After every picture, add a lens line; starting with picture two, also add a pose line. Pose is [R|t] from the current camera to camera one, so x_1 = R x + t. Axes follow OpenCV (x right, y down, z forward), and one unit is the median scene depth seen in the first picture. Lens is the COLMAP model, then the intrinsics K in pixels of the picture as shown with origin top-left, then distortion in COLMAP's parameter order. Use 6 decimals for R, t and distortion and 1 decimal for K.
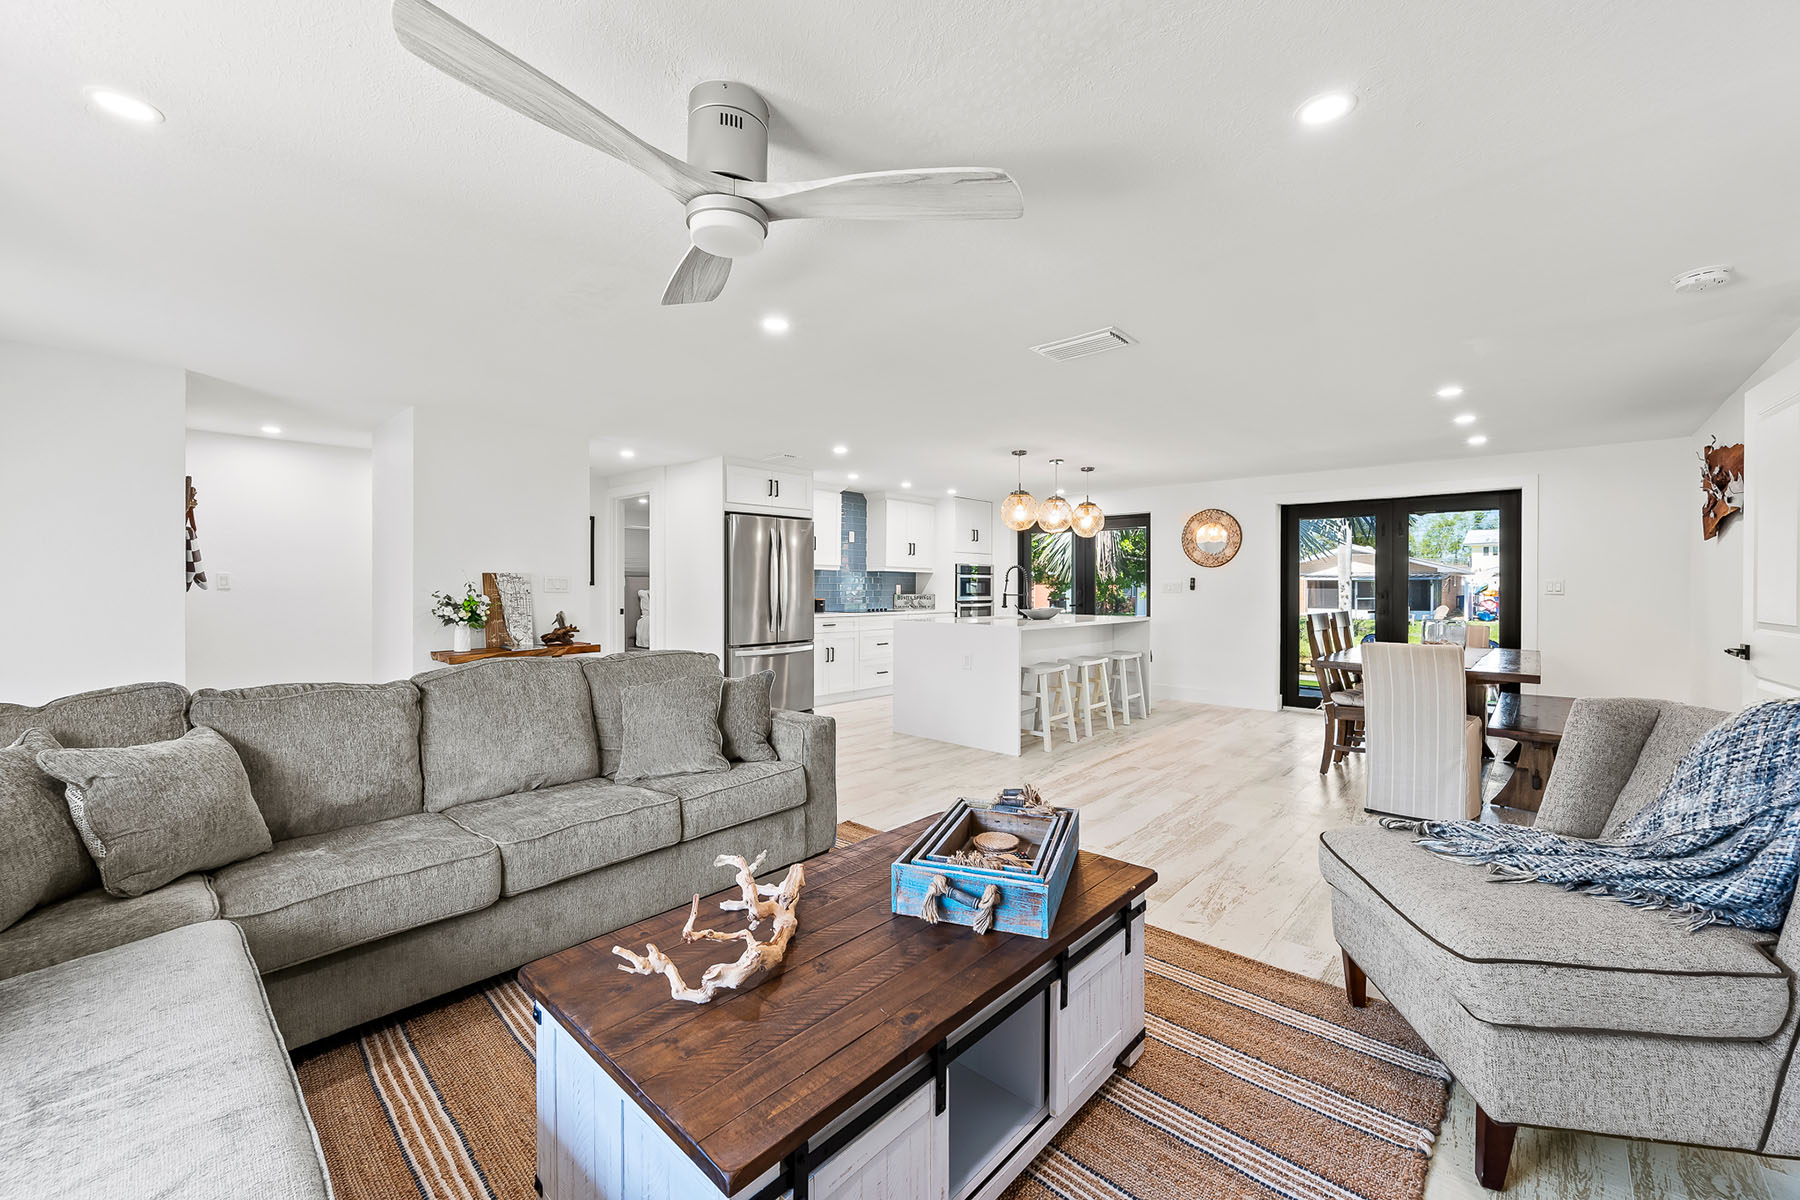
lens RADIAL K [[708.9, 0, 905.2], [0, 708.9, 592.9], [0, 0, 1]] dist [0.000810, 0.000097]
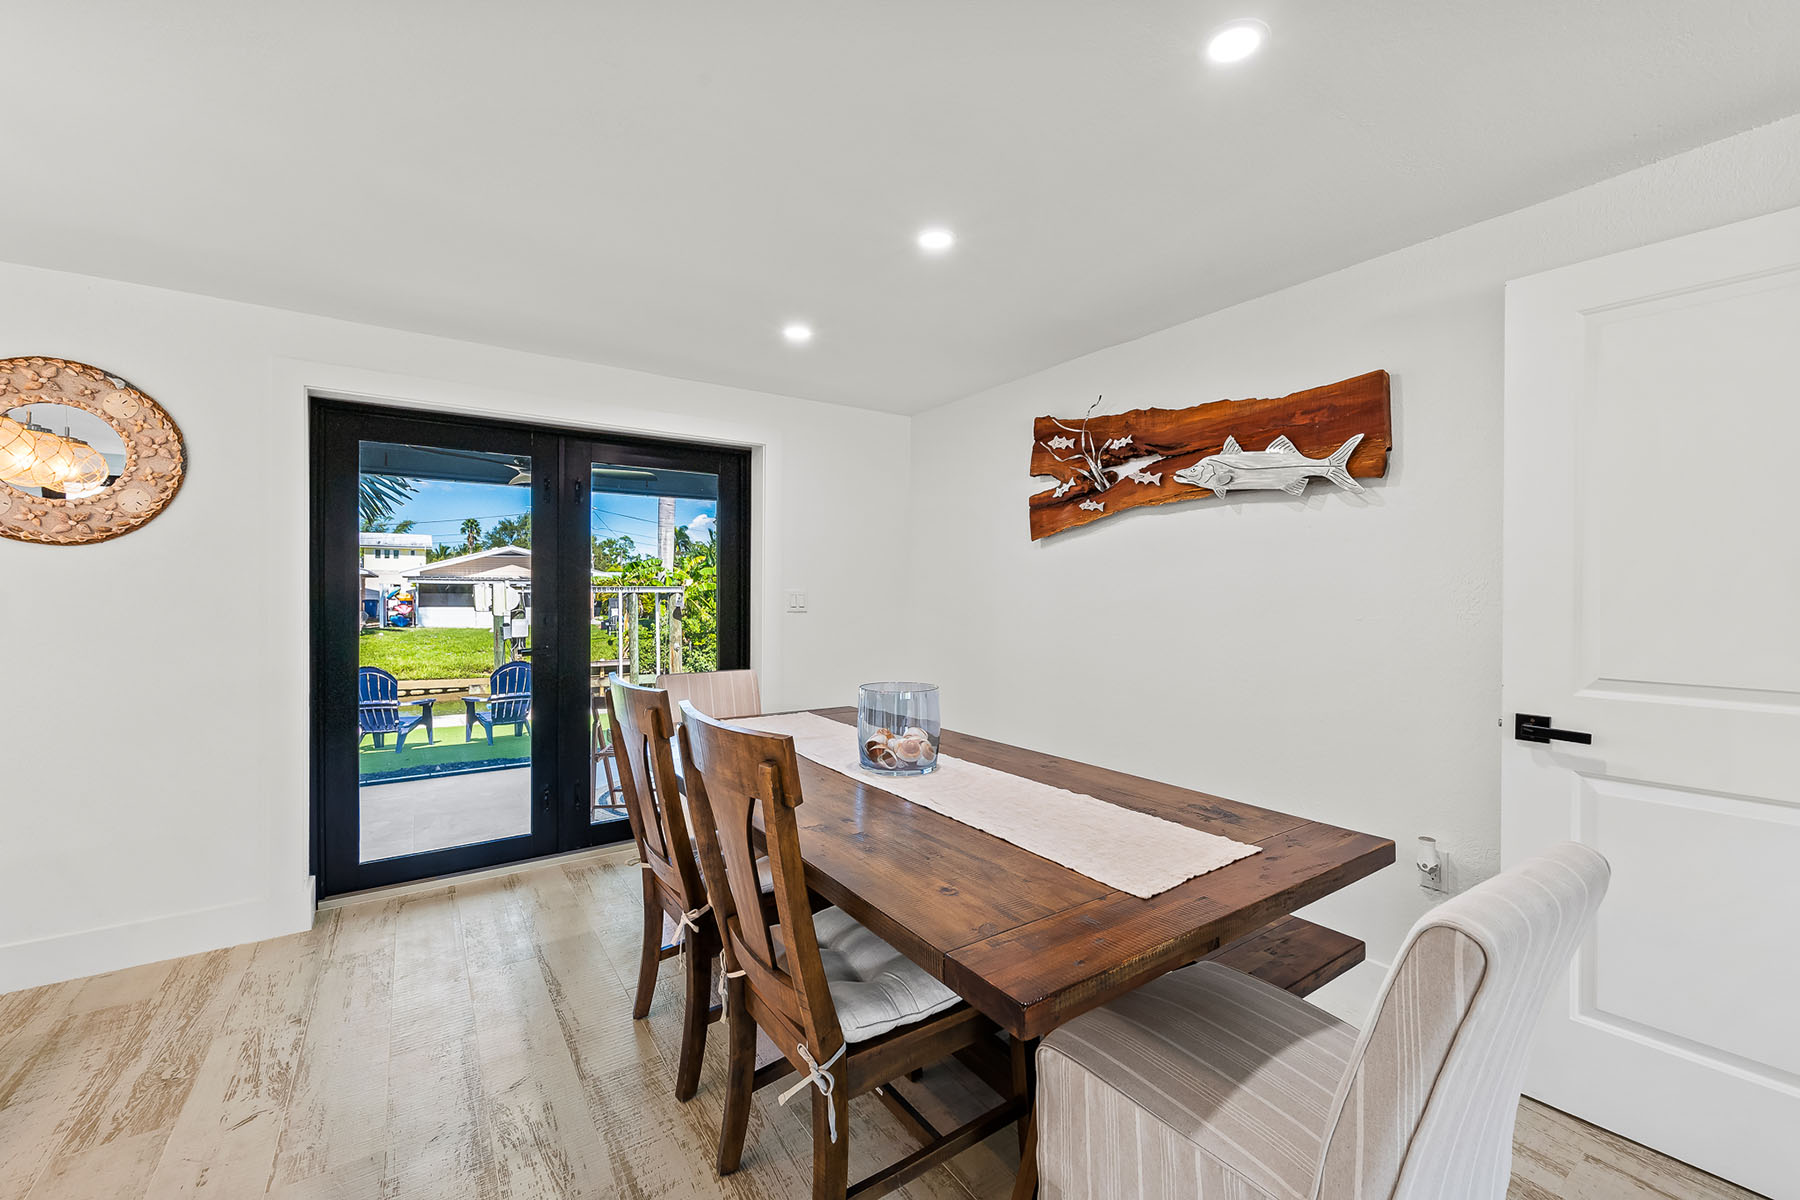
lens RADIAL K [[709.0, 0, 895.7], [0, 709.0, 597.0], [0, 0, 1]] dist [-0.000291, 0.000390]
pose [[0.232362, -0.008643, 0.972591, 0.225810], [0.006300, 0.999953, 0.007381, -0.014110], [-0.972609, 0.004412, 0.232405, 0.603487]]
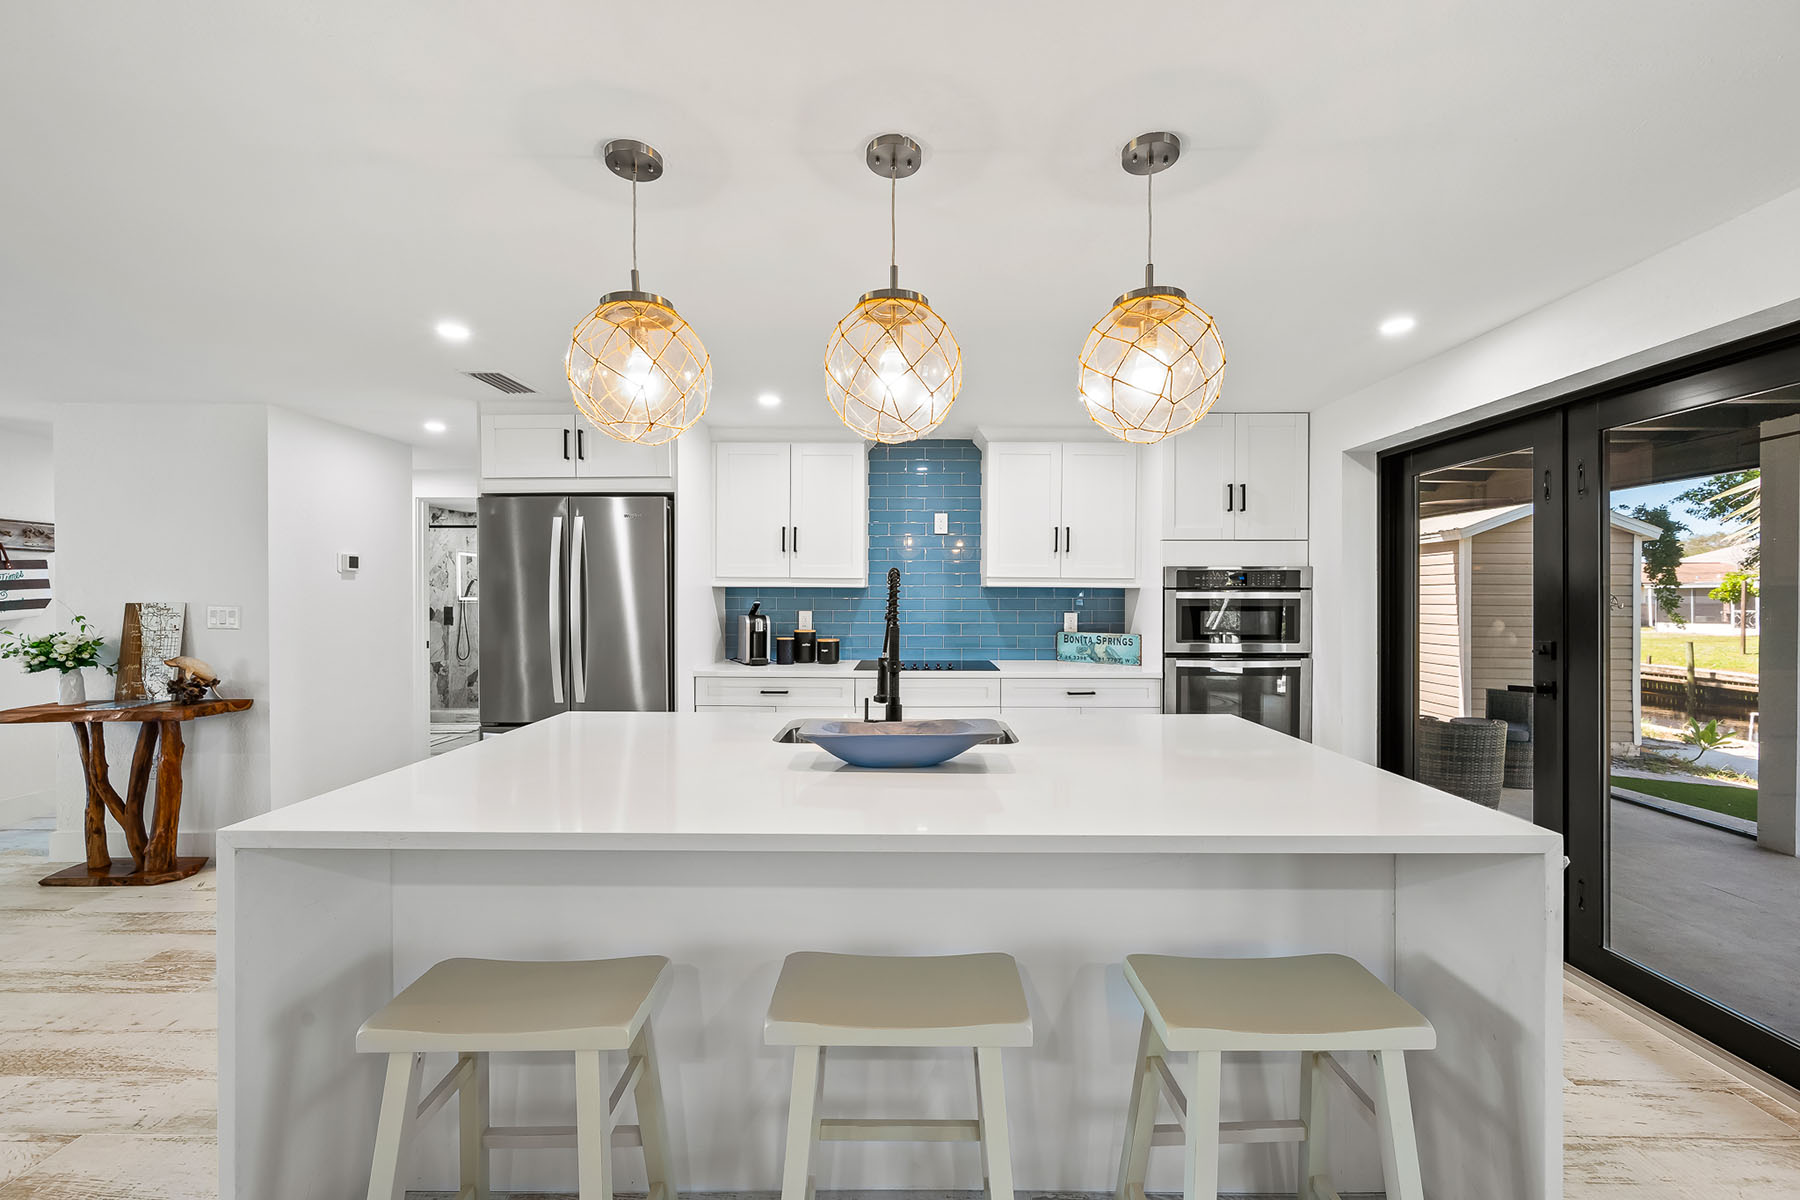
lens RADIAL K [[709.0, 0, 895.7], [0, 709.0, 597.0], [0, 0, 1]] dist [-0.000291, 0.000390]
pose [[0.665032, -0.005780, -0.746793, 0.363206], [-0.005652, 0.999902, -0.012772, -0.019971], [0.746794, 0.012715, 0.664934, 0.744647]]
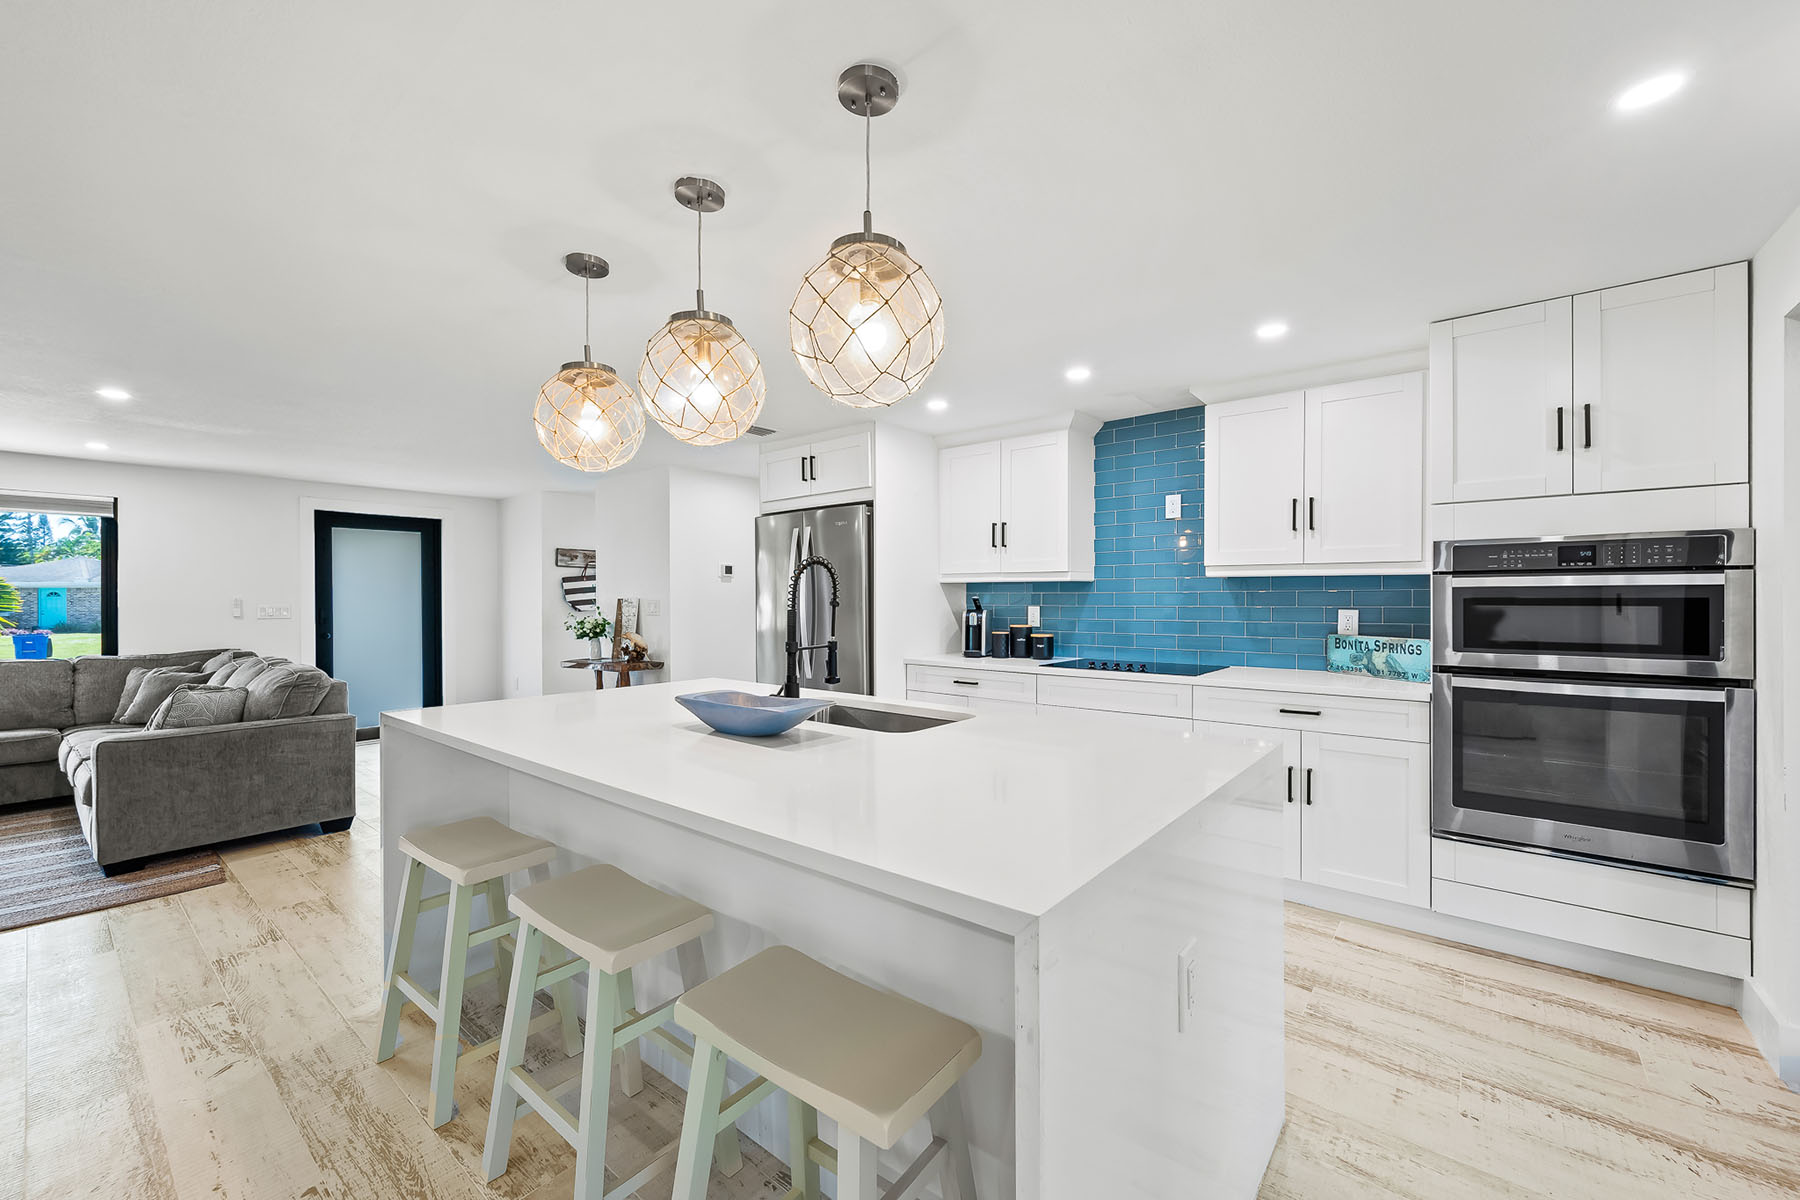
lens RADIAL K [[706.0, 0, 903.7], [0, 706.0, 593.1], [0, 0, 1]] dist [-0.000436, -0.000739]
pose [[0.059920, -0.017321, -0.998053, 0.455691], [-0.010441, 0.999784, -0.017978, -0.014144], [0.998149, 0.011498, 0.059726, 0.956712]]
